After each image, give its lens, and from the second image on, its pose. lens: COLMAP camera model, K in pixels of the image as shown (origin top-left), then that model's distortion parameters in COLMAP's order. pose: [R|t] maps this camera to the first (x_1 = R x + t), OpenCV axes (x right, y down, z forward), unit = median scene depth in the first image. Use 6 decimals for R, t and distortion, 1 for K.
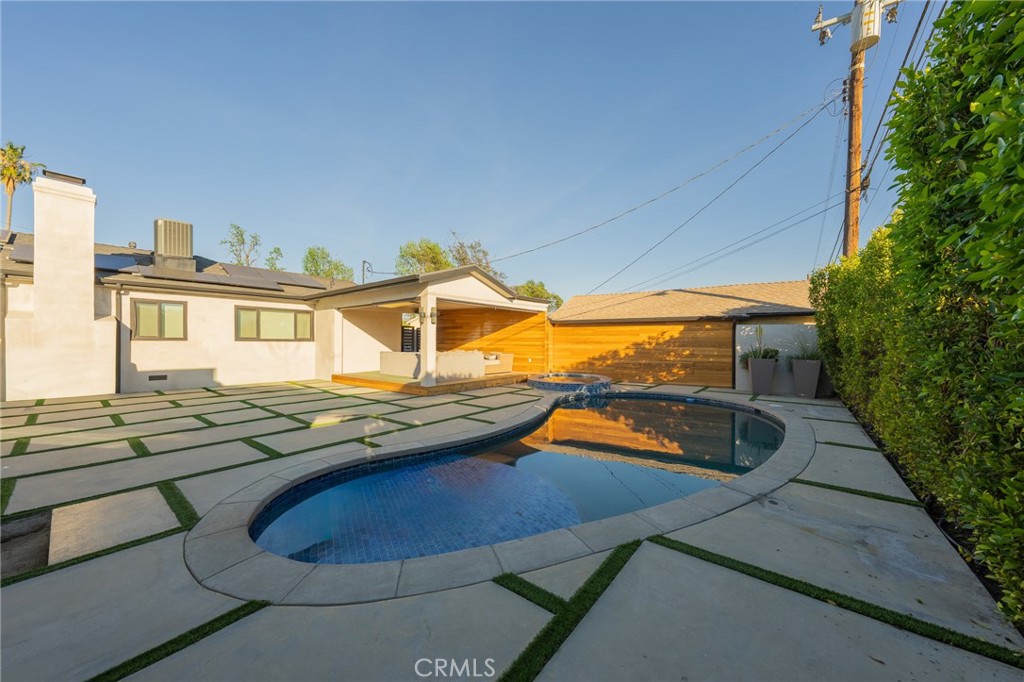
lens RADIAL K [[357.0, 0, 513.0], [0, 357.0, 340.8], [0, 0, 1]] dist [-0.001863, -0.000112]
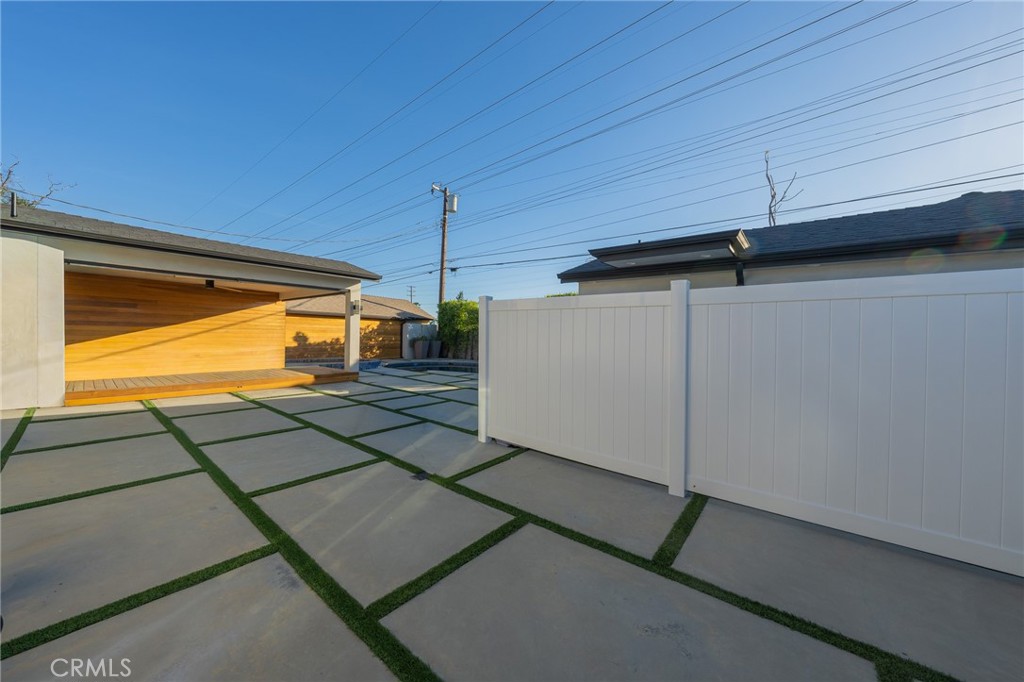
lens RADIAL K [[357.0, 0, 512.0], [0, 357.0, 339.5], [0, 0, 1]] dist [-0.001863, -0.000112]
pose [[0.018535, -0.013255, 0.999740, -1.081696], [-0.020178, 0.999704, 0.013629, 0.002693], [-0.999625, -0.020426, 0.018262, 0.388649]]
